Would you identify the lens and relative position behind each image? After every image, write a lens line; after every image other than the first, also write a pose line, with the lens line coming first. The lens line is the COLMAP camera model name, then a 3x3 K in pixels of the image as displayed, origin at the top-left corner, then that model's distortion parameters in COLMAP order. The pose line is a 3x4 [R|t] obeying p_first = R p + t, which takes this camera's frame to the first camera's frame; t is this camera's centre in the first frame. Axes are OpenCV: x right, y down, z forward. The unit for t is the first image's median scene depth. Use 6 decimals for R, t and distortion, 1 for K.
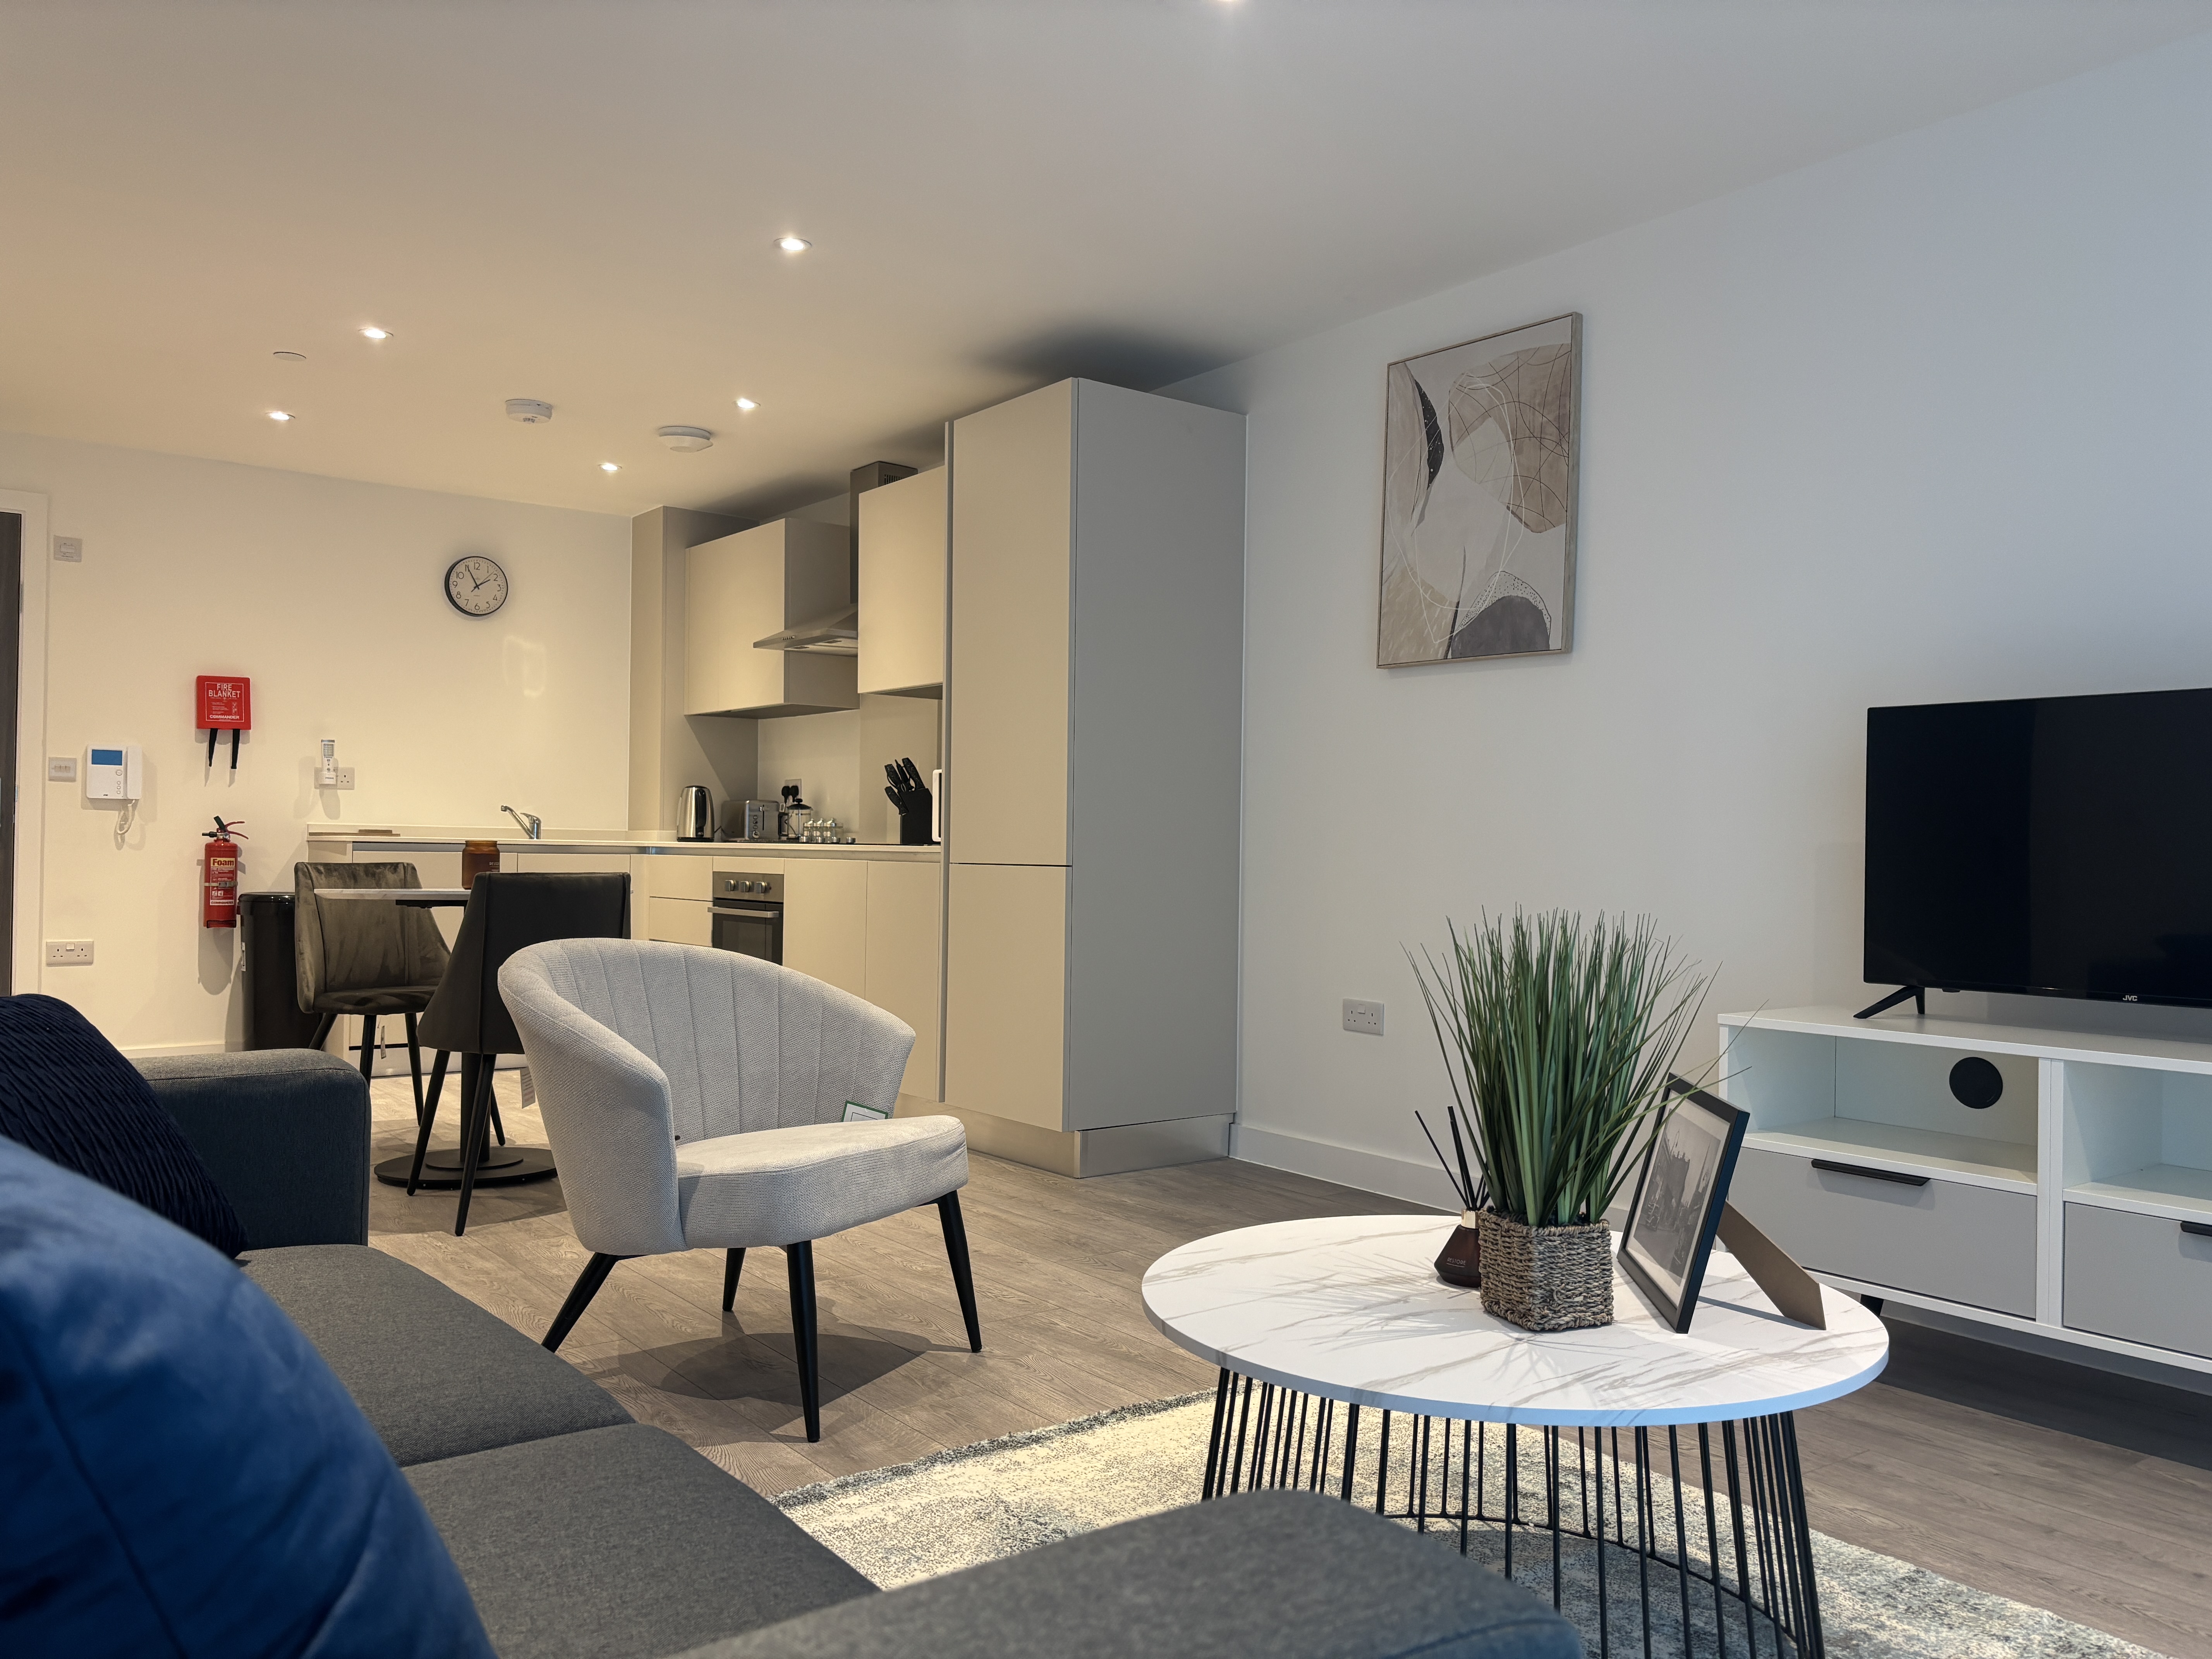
lens RADIAL K [[1657.6, 0, 1111.9], [0, 1657.6, 836.2], [0, 0, 1]] dist [0.042663, -0.034444]
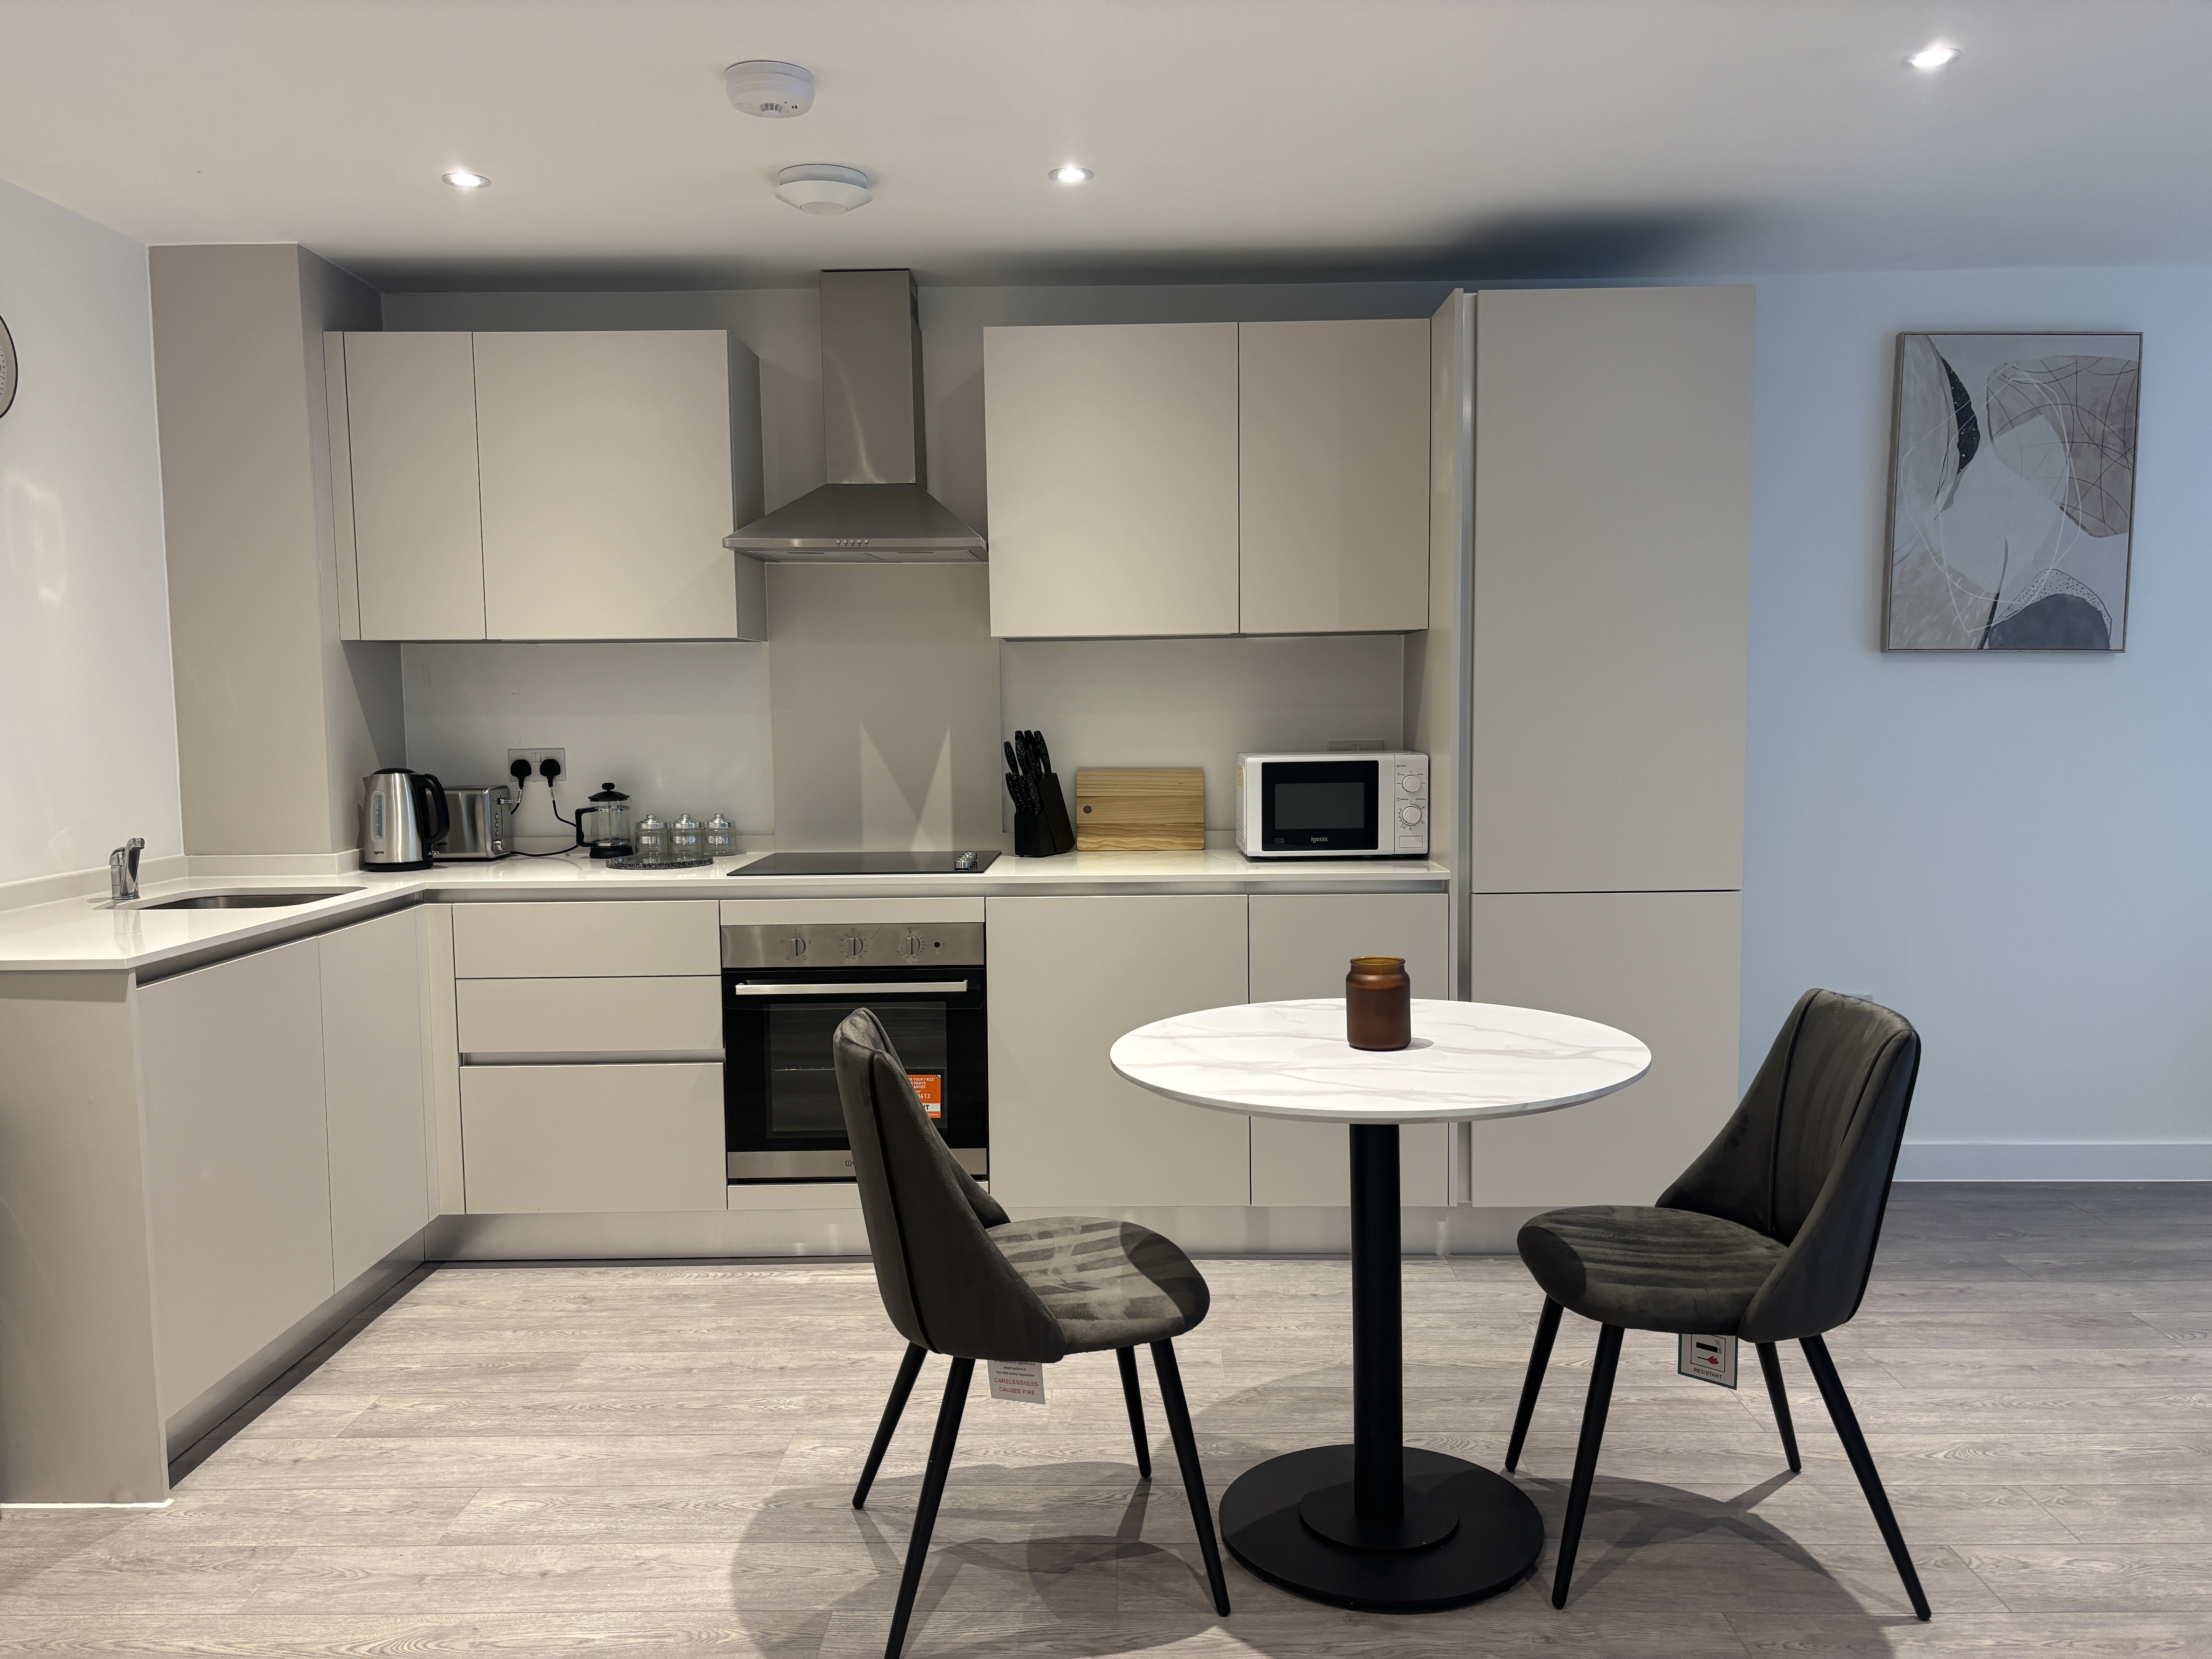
lens RADIAL K [[1657.6, 0, 1113.2], [0, 1657.6, 836.7], [0, 0, 1]] dist [0.042663, -0.034444]
pose [[0.616597, -0.085468, 0.782626, -0.944680], [0.014952, 0.995182, 0.096900, -0.101648], [-0.787137, -0.048046, 0.614904, 0.799012]]
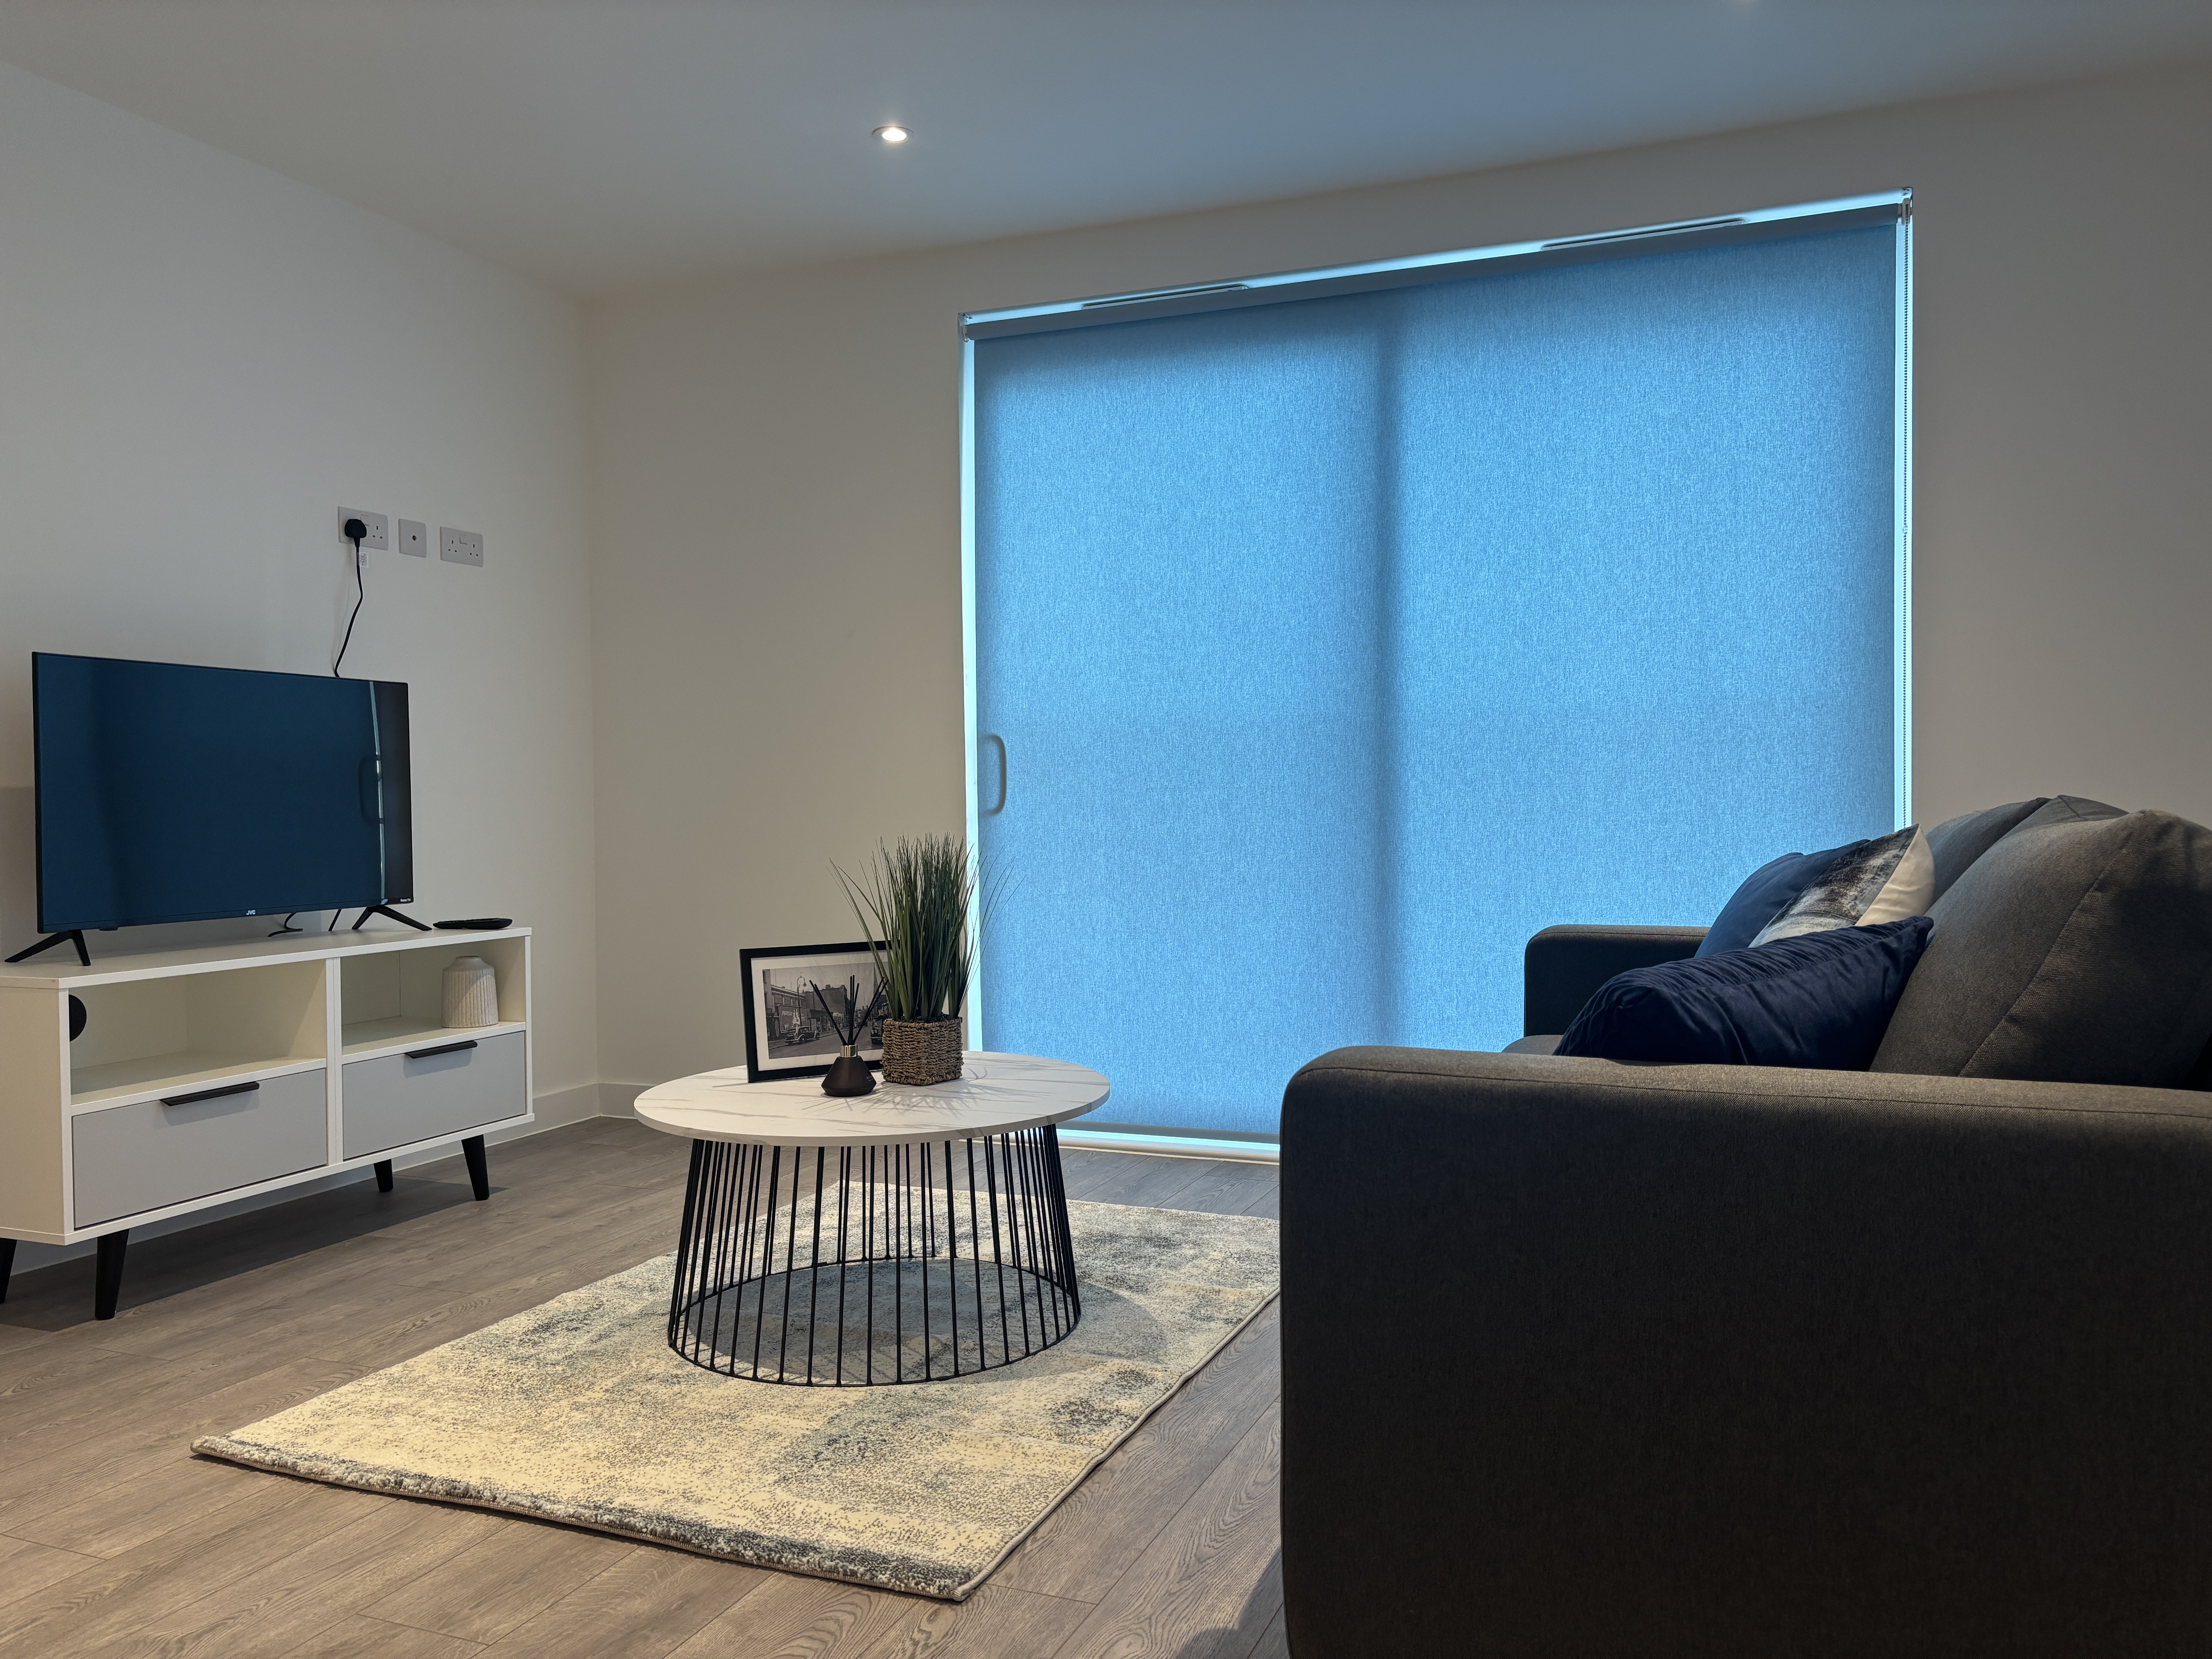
lens RADIAL K [[1657.6, 0, 1100.6], [0, 1657.6, 835.2], [0, 0, 1]] dist [0.042663, -0.034444]
pose [[-0.499427, -0.025987, 0.865966, -0.533180], [-0.002542, 0.999590, 0.028531, 0.000569], [-0.866352, 0.012048, -0.499288, 0.716844]]
